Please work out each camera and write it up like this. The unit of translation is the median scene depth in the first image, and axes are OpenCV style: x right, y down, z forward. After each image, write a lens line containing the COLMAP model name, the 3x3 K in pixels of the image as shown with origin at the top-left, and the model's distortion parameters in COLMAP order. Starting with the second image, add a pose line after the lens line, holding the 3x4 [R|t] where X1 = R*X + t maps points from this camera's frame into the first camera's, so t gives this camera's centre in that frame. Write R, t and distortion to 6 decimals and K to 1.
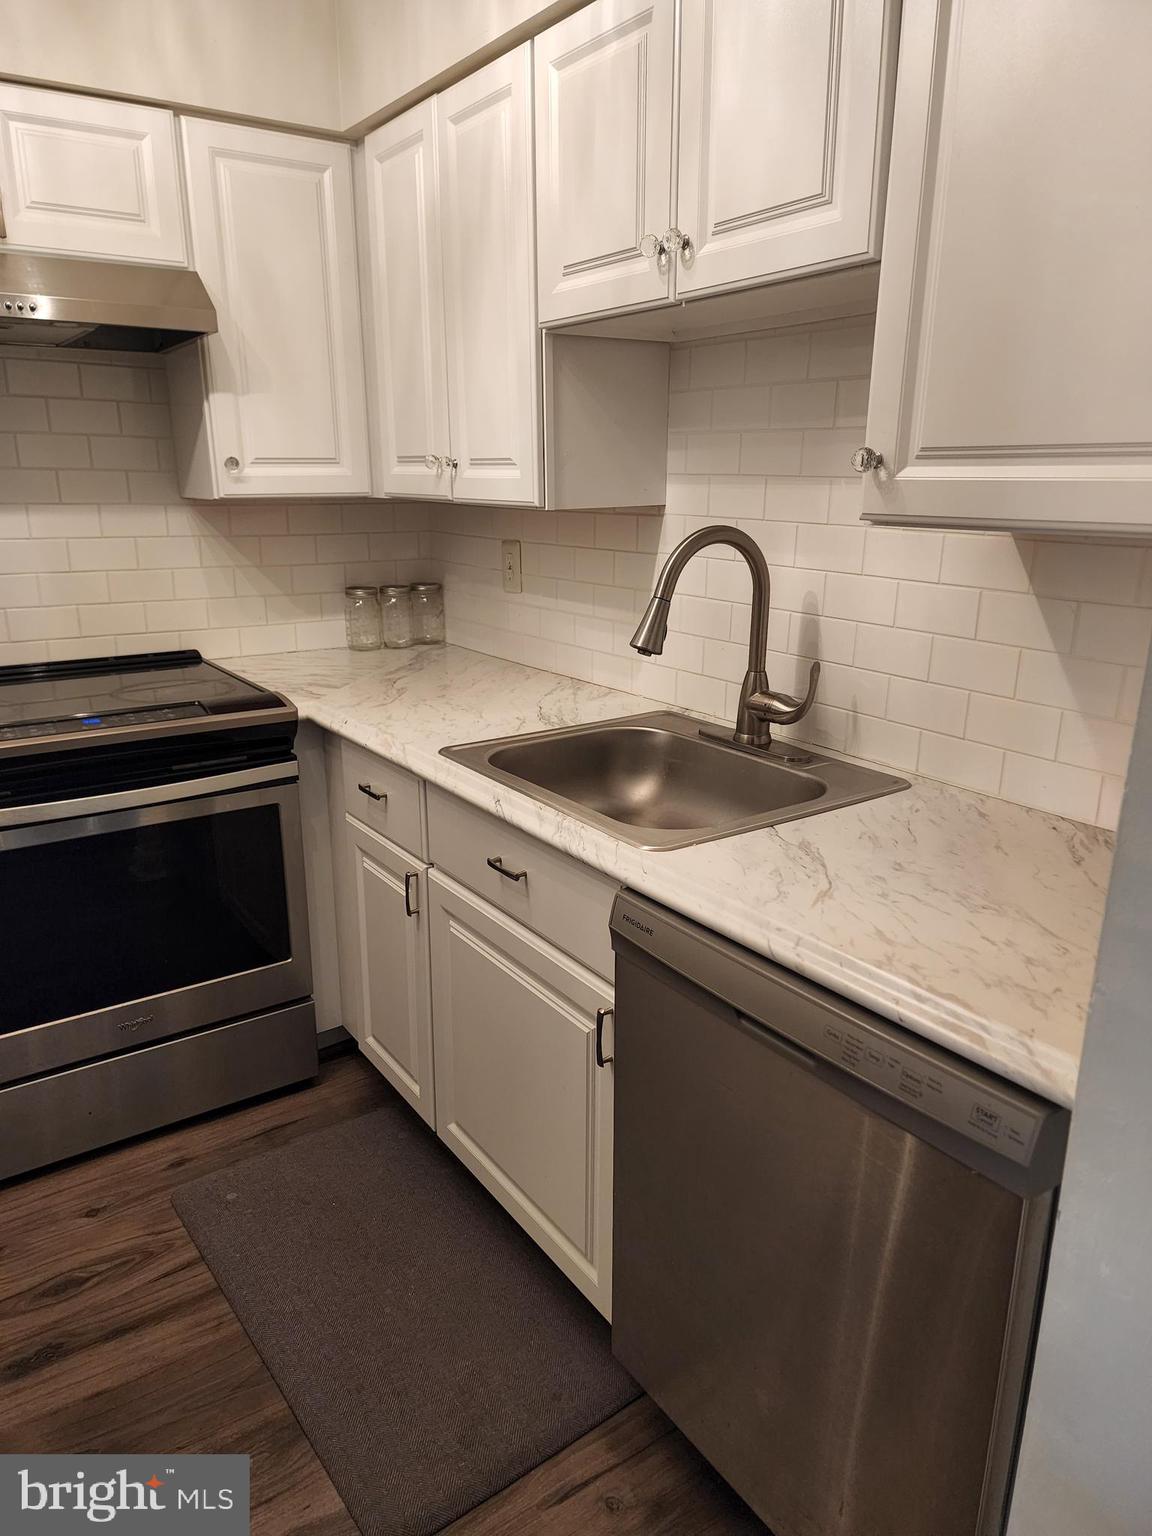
lens RADIAL K [[1032.1, 0, 571.7], [0, 1032.1, 775.0], [0, 0, 1]] dist [0.071072, -0.064824]
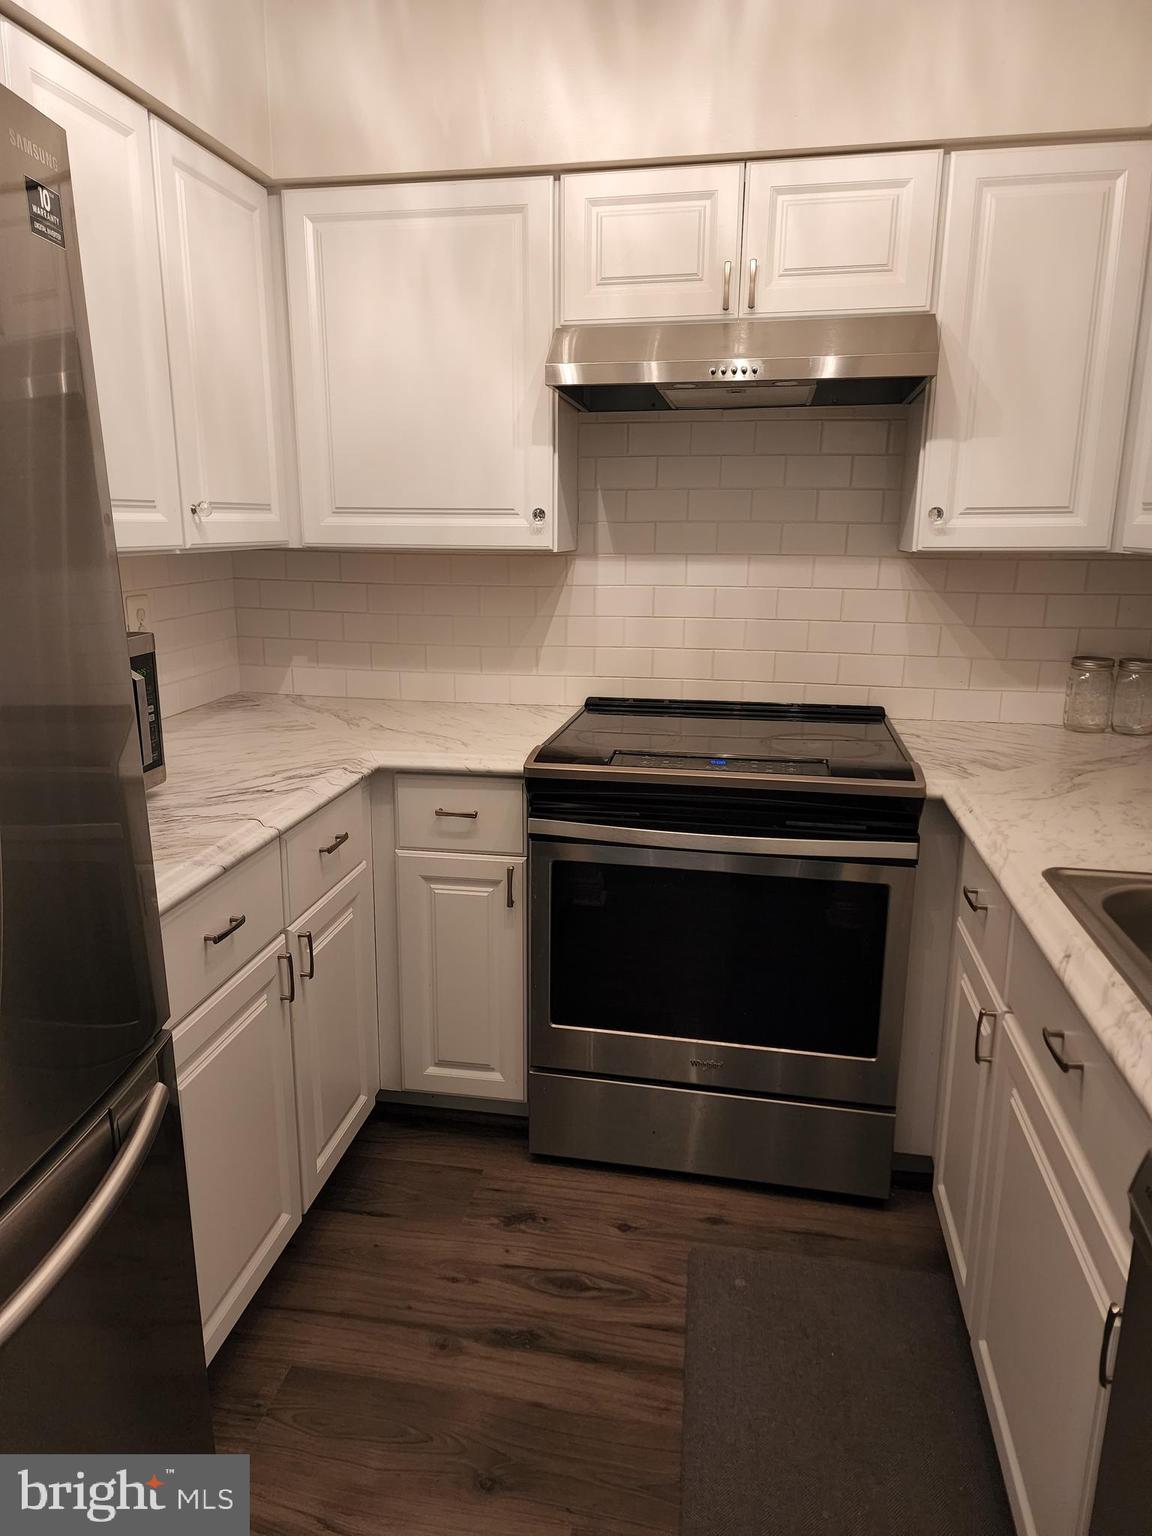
lens RADIAL K [[1032.1, 0, 555.8], [0, 1032.1, 764.2], [0, 0, 1]] dist [0.071072, -0.064824]
pose [[0.701192, 0.164916, -0.693638, 0.124629], [-0.205186, 0.978398, 0.025198, -0.039141], [0.682809, 0.124656, 0.719883, 0.143179]]
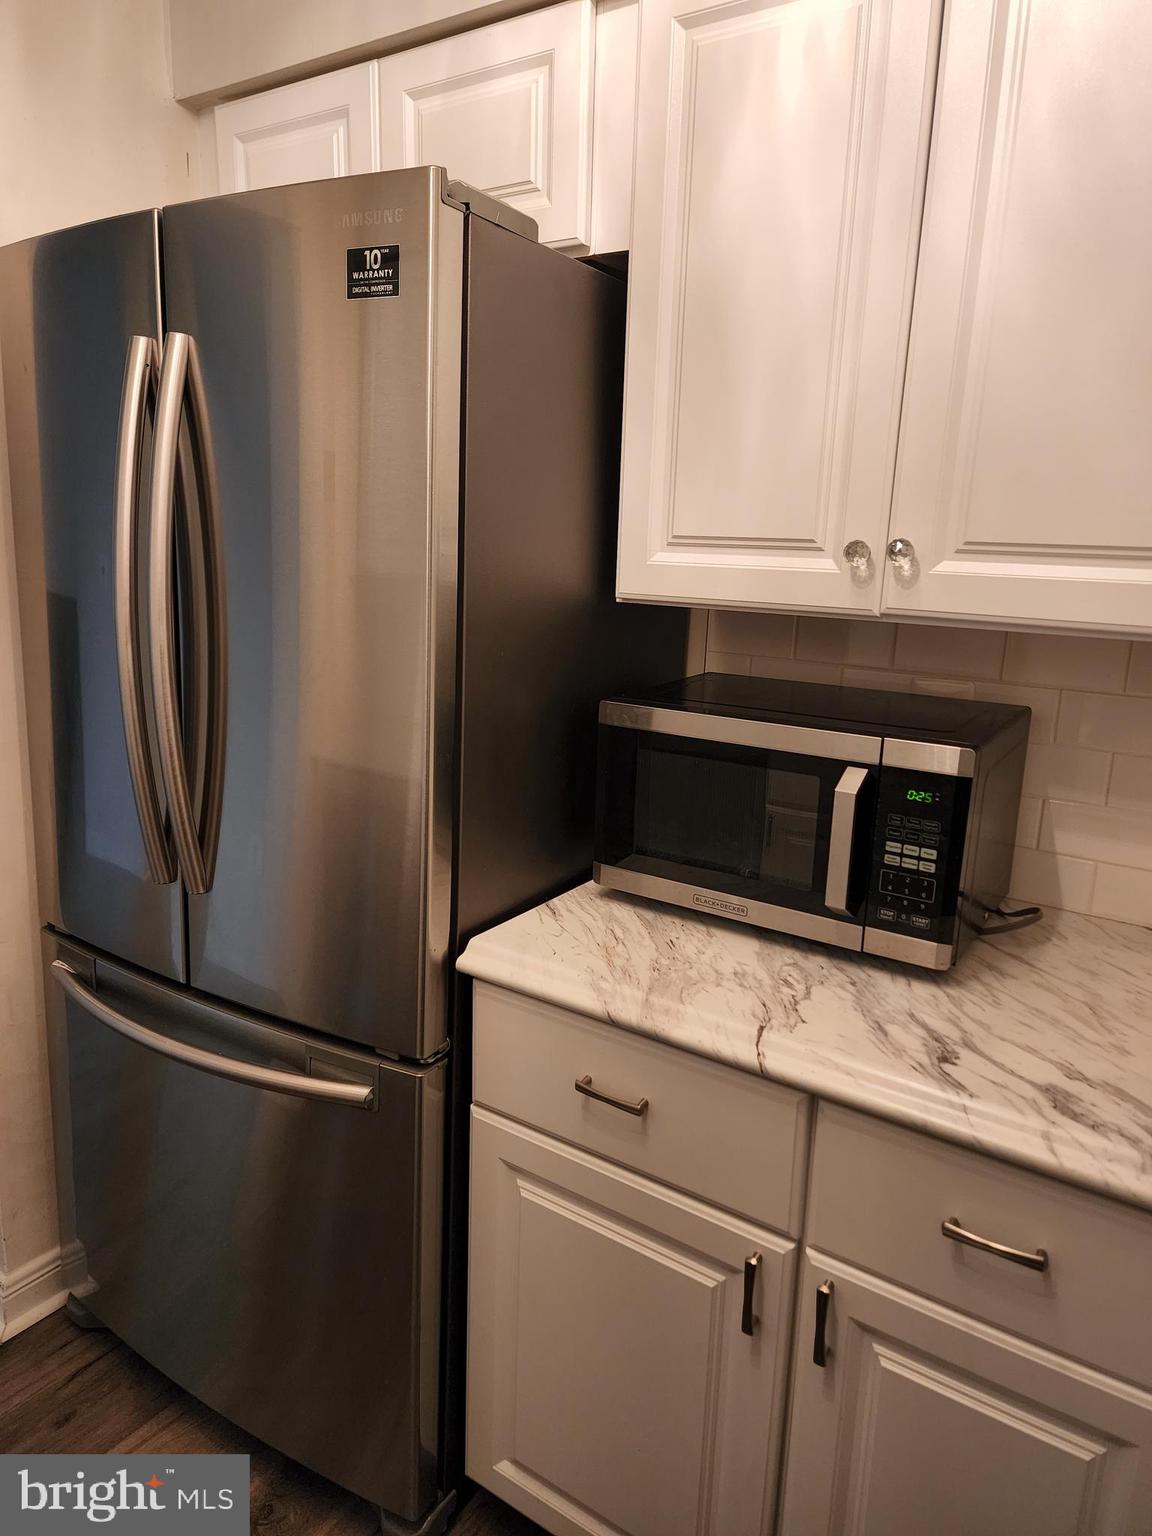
lens RADIAL K [[1032.1, 0, 575.7], [0, 1032.1, 768.8], [0, 0, 1]] dist [0.071072, -0.064824]
pose [[-0.937554, 0.047550, -0.344574, -0.313634], [-0.128515, 0.873168, 0.470173, -0.265862], [0.323228, 0.485095, -0.812531, 0.868046]]
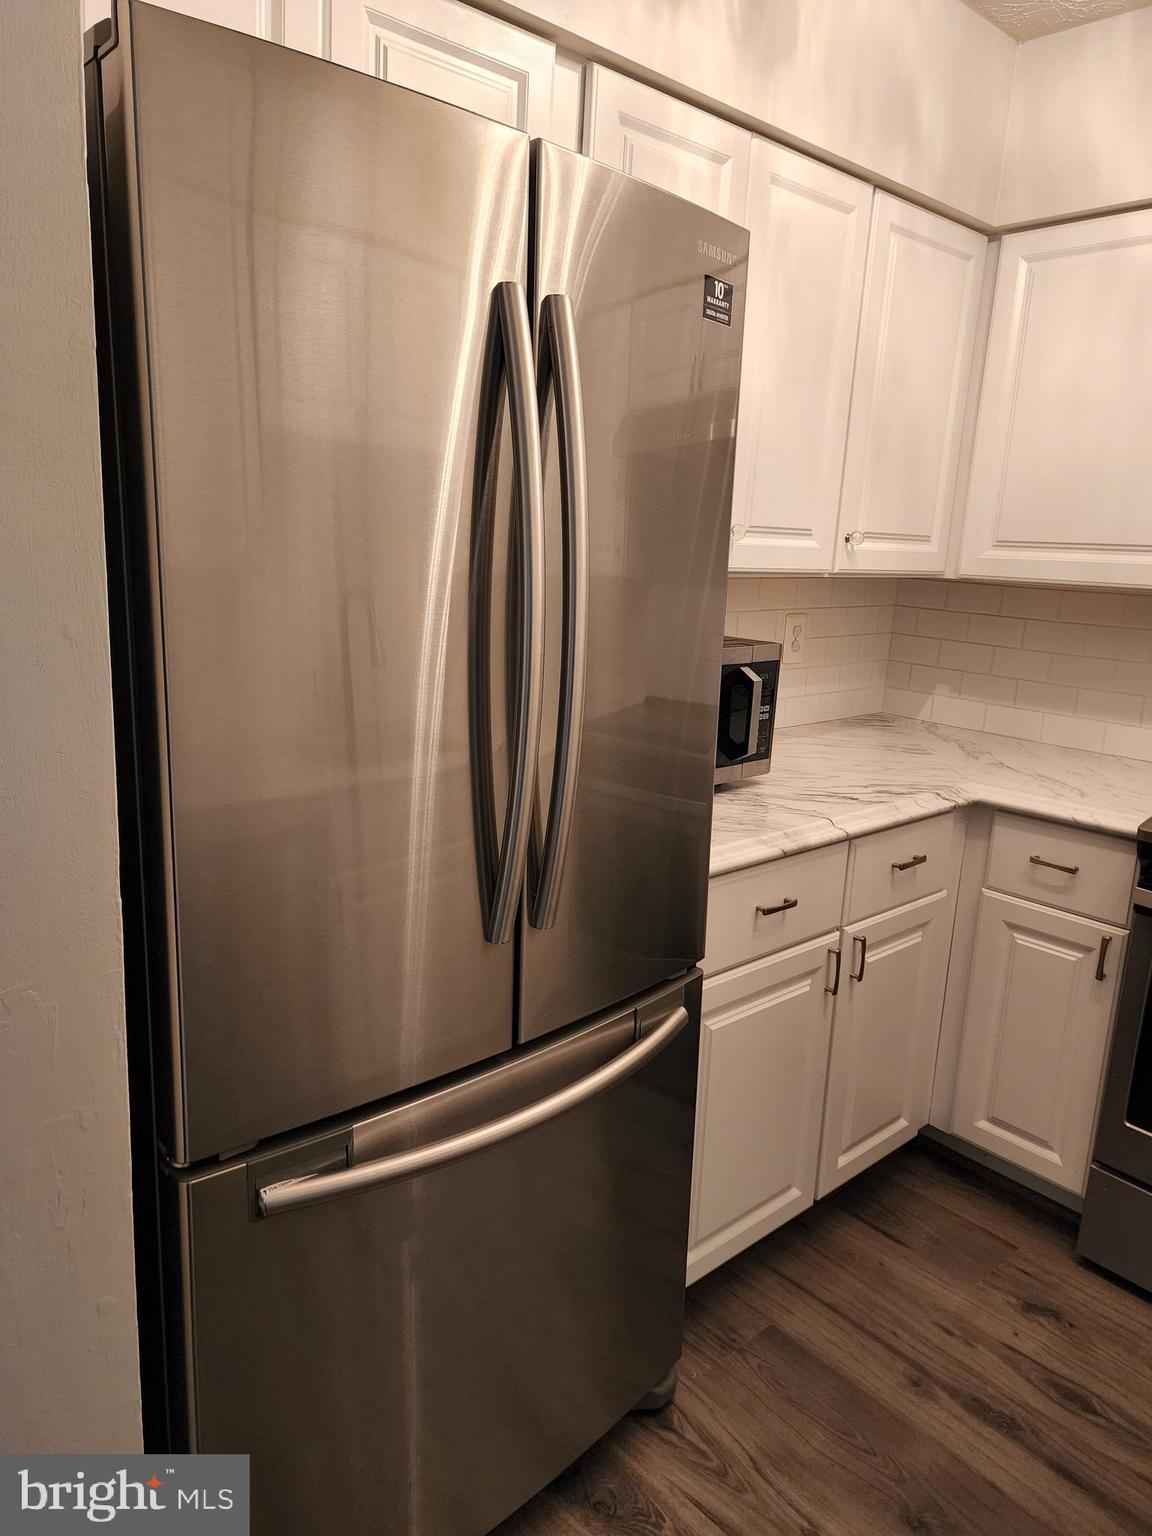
lens RADIAL K [[1032.1, 0, 569.2], [0, 1032.1, 755.3], [0, 0, 1]] dist [0.071072, -0.064824]
pose [[0.118477, 0.213583, -0.969714, 0.220506], [-0.329448, 0.929729, 0.164525, -0.051289], [0.936711, 0.299978, 0.180516, 0.186855]]
